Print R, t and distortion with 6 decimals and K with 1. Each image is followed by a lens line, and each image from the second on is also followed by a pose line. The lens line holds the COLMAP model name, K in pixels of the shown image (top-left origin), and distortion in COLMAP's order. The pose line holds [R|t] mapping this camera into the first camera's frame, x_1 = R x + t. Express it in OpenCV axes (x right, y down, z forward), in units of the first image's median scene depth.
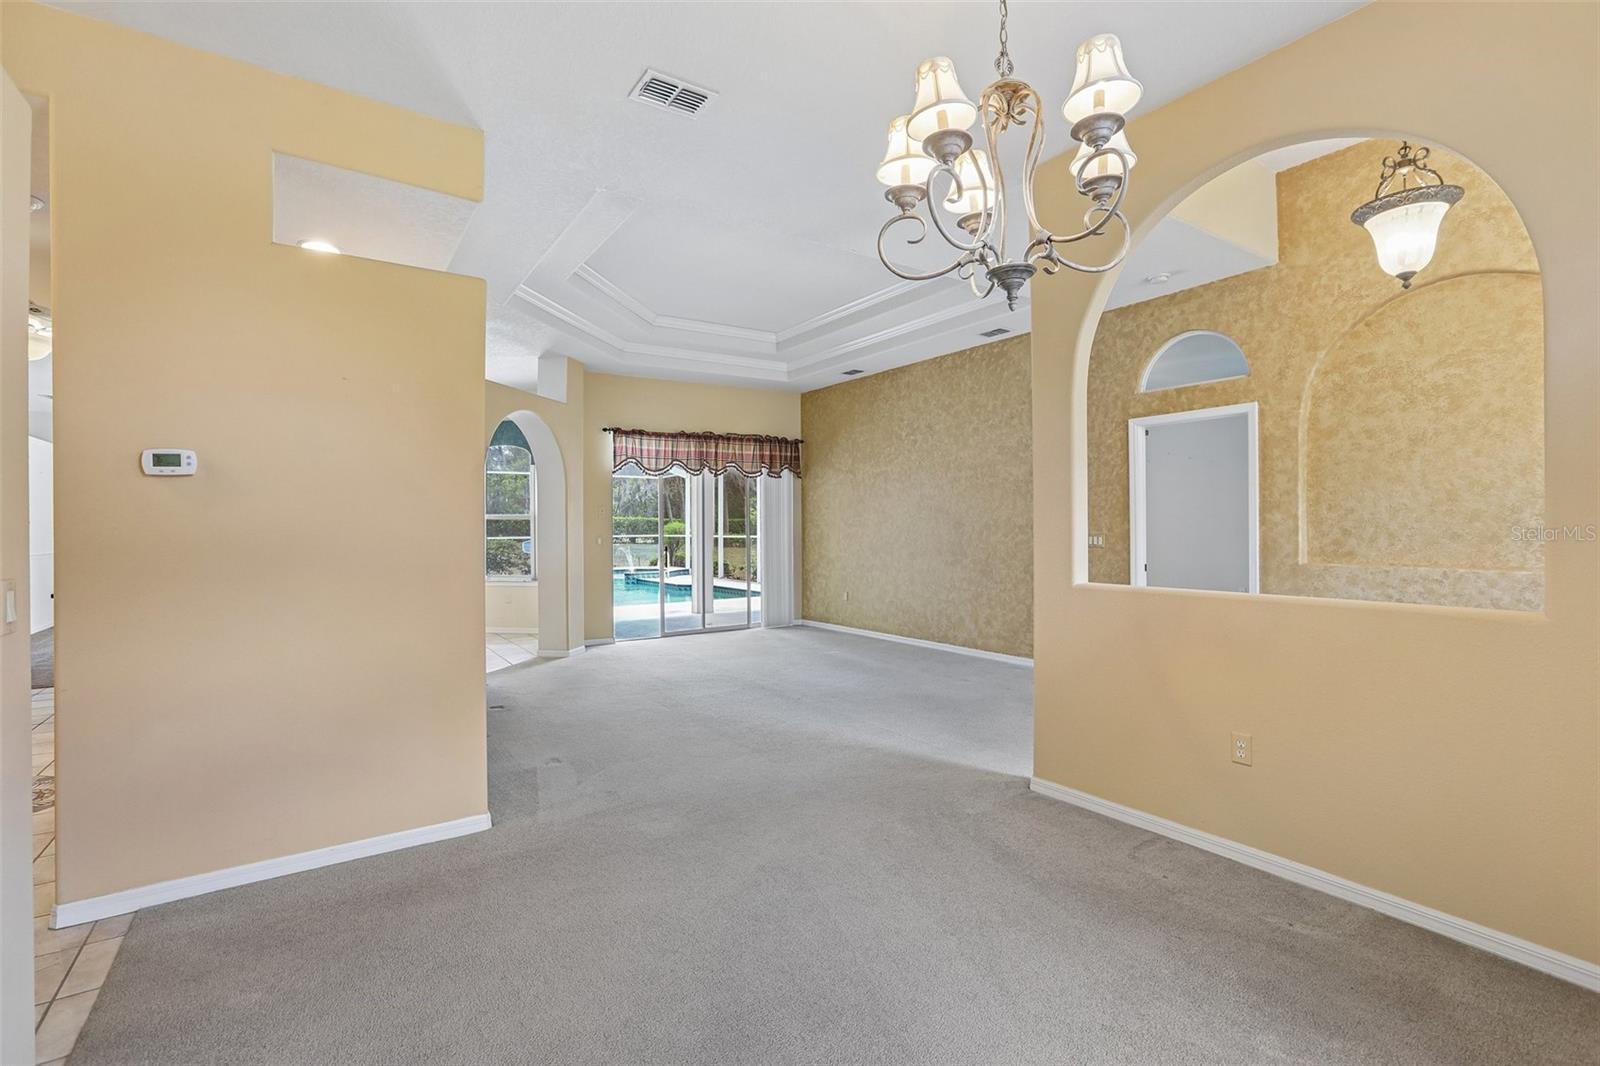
lens RADIAL K [[726.3, 0, 800.8], [0, 726.3, 530.5], [0, 0, 1]] dist [-0.032144, 0.013079]
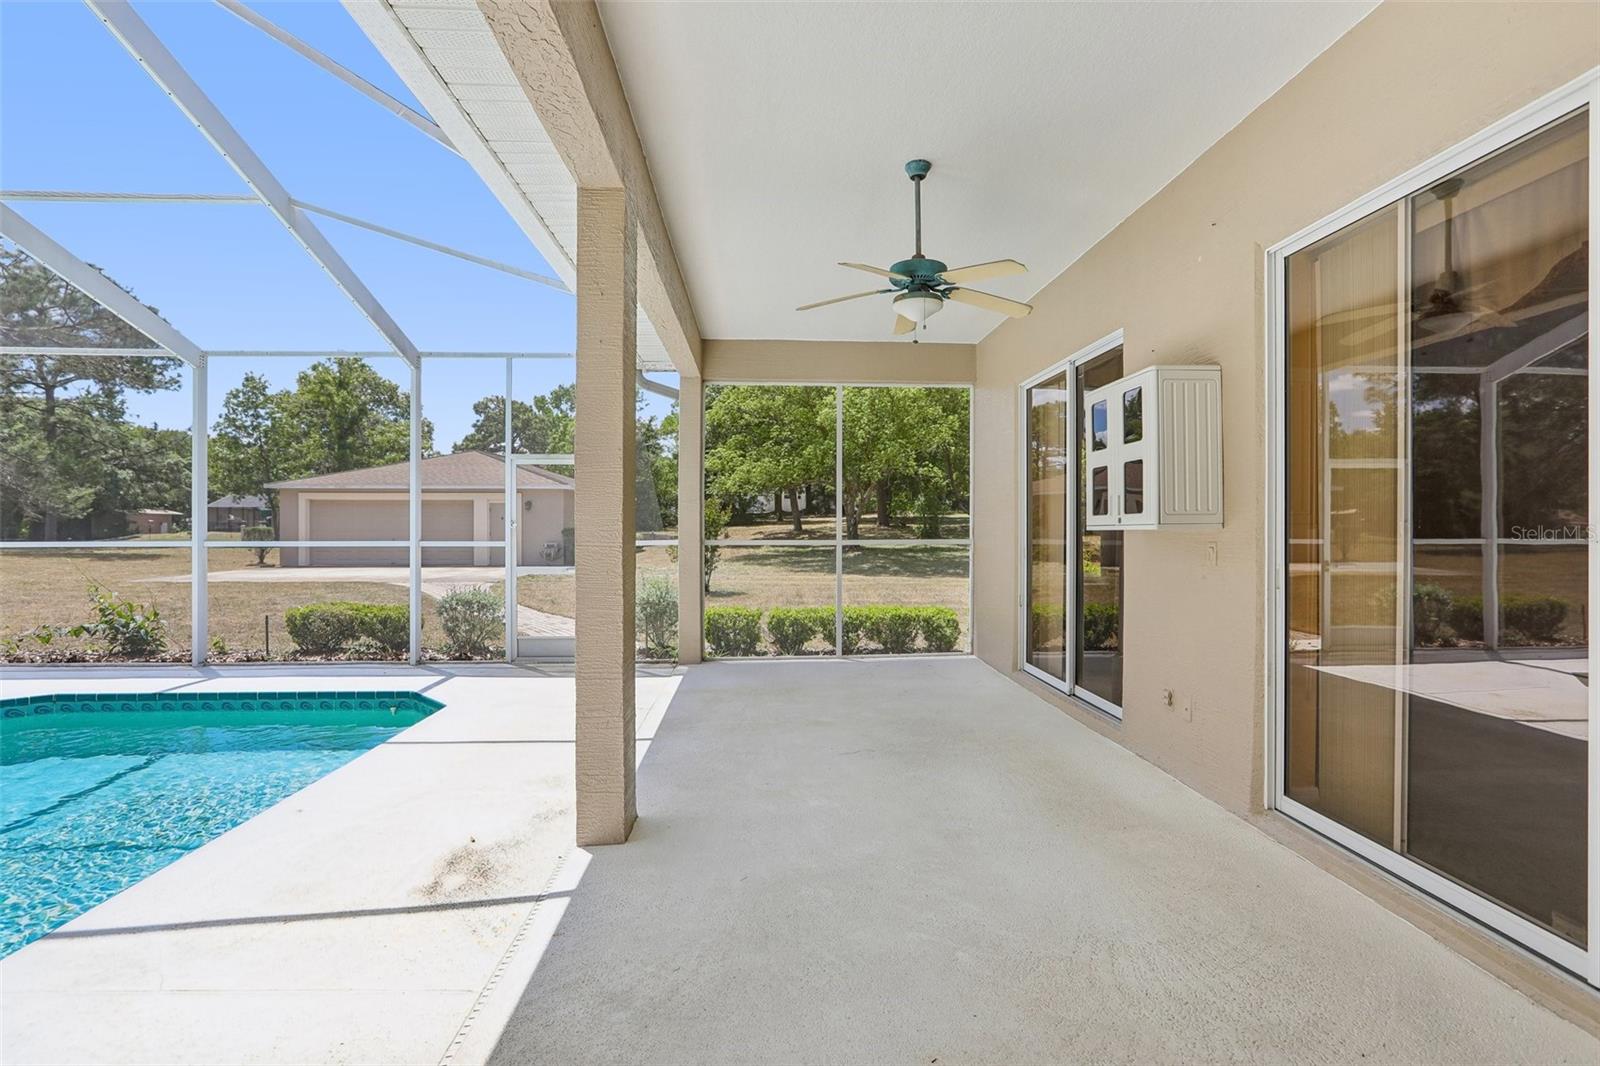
lens RADIAL K [[726.3, 0, 796.7], [0, 726.3, 528.5], [0, 0, 1]] dist [-0.032144, 0.013079]
pose [[0.519762, 0.003805, 0.854303, -0.535404], [0.000078, 0.999990, -0.004502, 0.007665], [-0.854311, 0.002406, 0.519757, 1.331137]]
